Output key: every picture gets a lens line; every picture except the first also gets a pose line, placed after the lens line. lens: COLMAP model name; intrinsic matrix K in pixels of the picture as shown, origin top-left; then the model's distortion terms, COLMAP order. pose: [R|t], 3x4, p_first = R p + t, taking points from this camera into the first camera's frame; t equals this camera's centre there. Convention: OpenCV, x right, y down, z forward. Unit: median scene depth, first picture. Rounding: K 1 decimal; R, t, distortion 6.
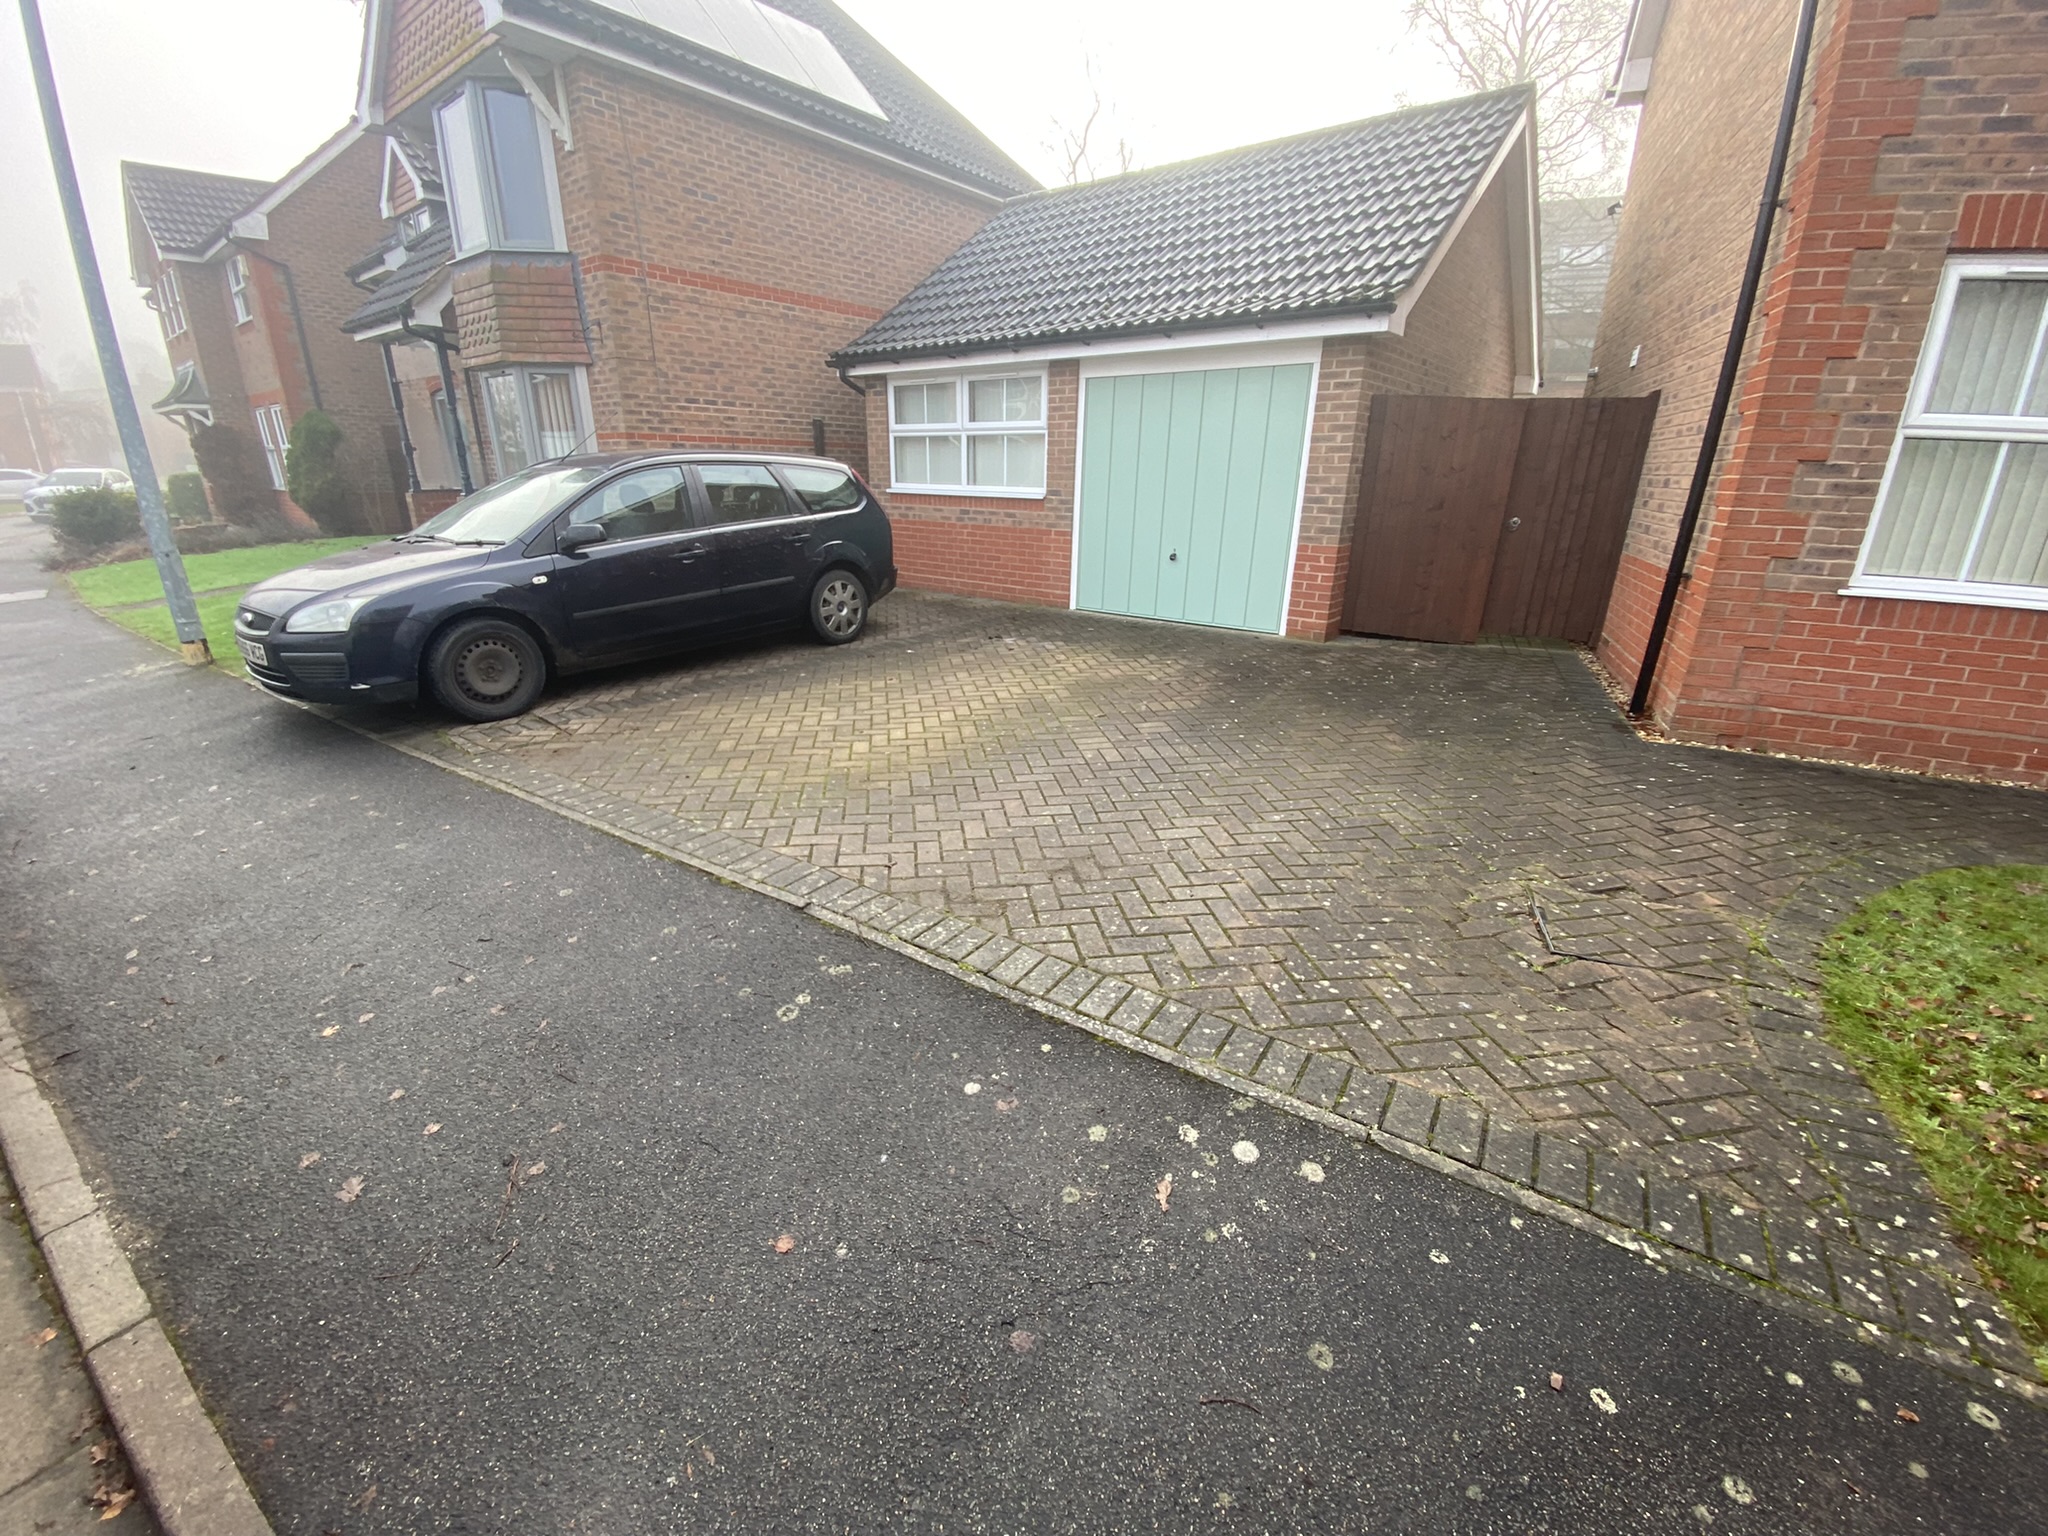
lens RADIAL K [[837.3, 0, 1019.6], [0, 837.3, 778.8], [0, 0, 1]] dist [0.022909, -0.022896]
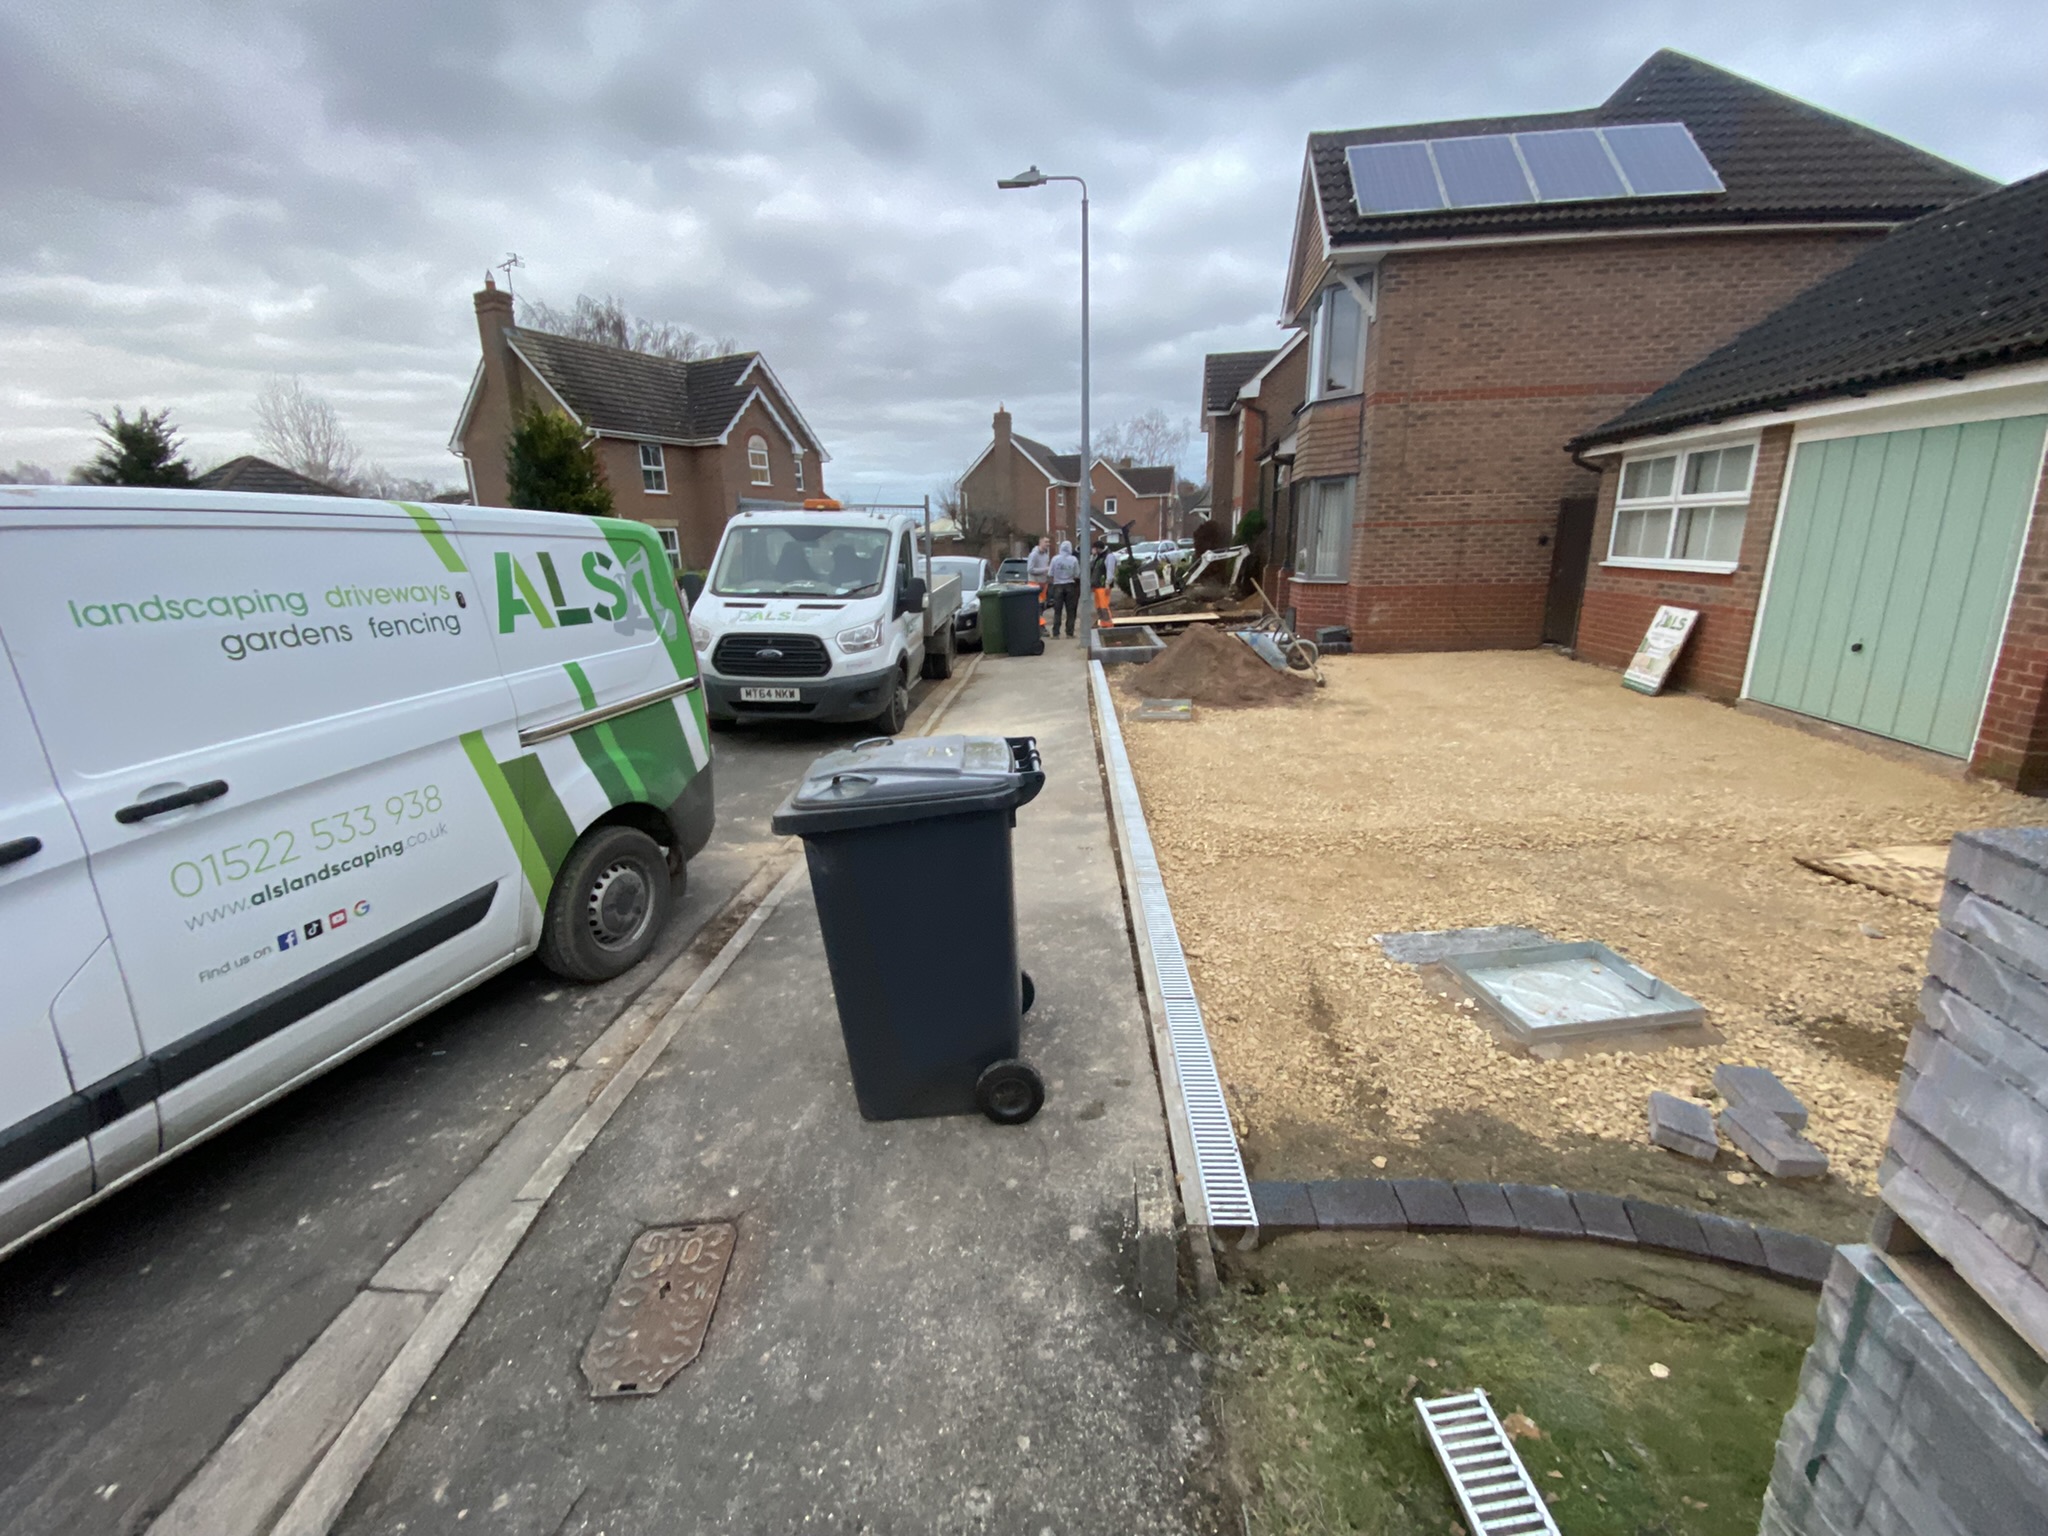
lens RADIAL K [[823.0, 0, 1020.7], [0, 823.0, 778.1], [0, 0, 1]] dist [-0.000806, -0.012606]
pose [[0.514081, 0.210402, -0.831536, 0.519573], [-0.262020, 0.961629, 0.081330, 0.005459], [0.816741, 0.176068, 0.549485, -0.082263]]
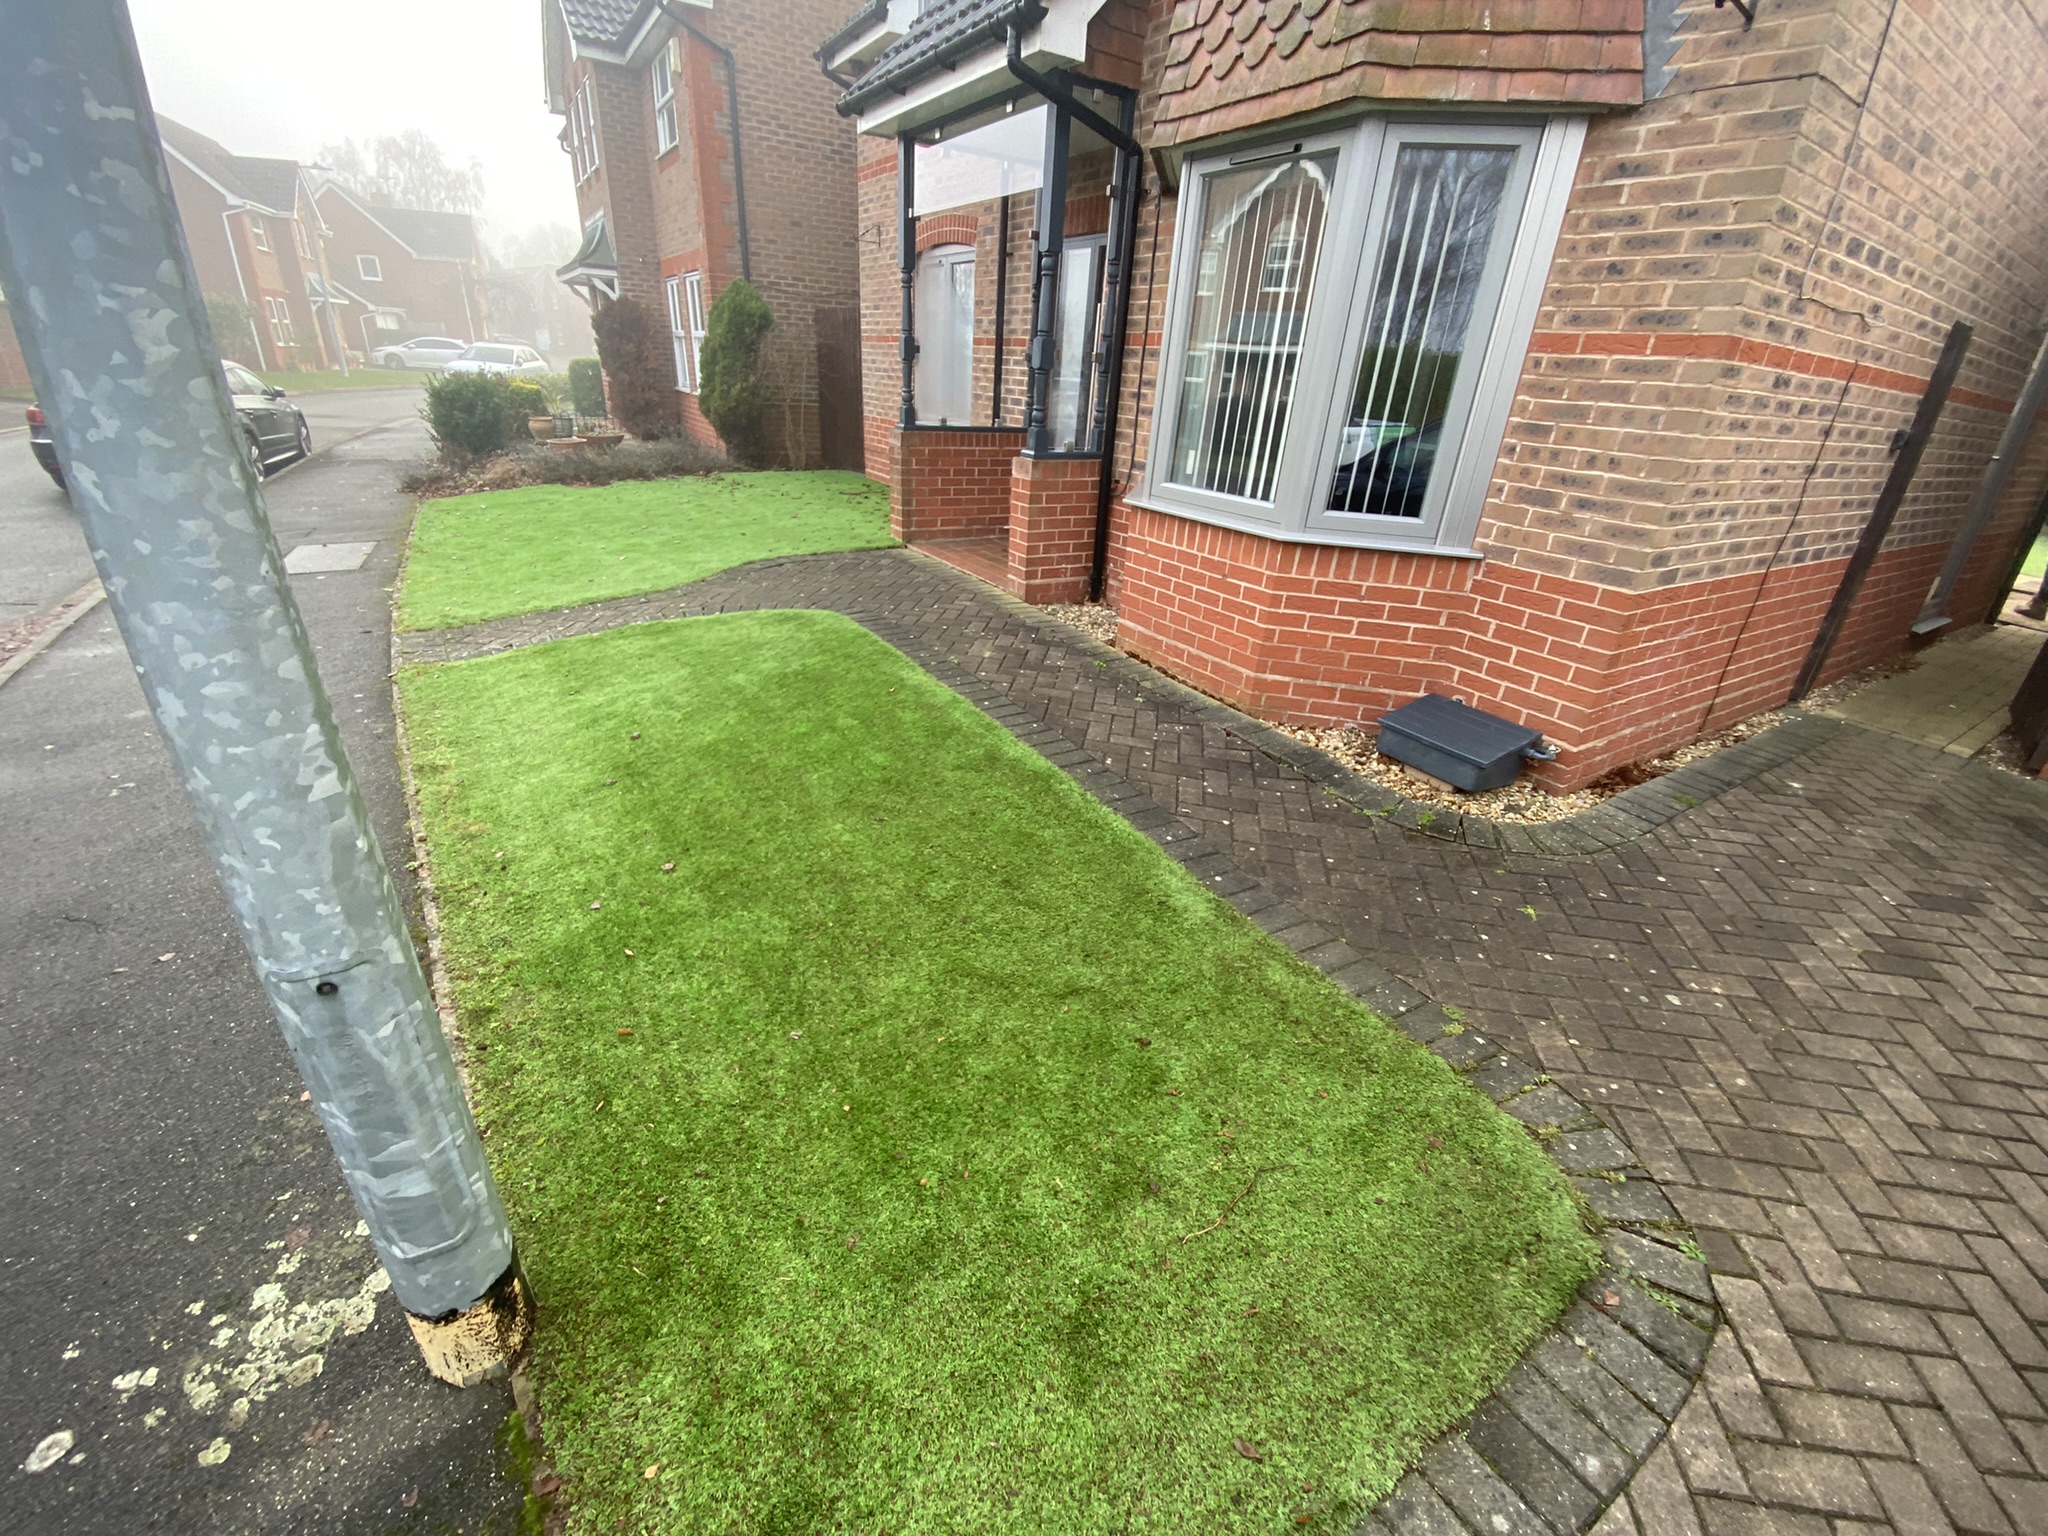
lens RADIAL K [[837.3, 0, 1019.6], [0, 837.3, 778.8], [0, 0, 1]] dist [0.022909, -0.022896]
pose [[0.944777, 0.180422, -0.273576, -0.779432], [-0.155221, 0.981589, 0.111304, -0.319409], [0.288621, -0.062693, 0.955389, 0.809773]]
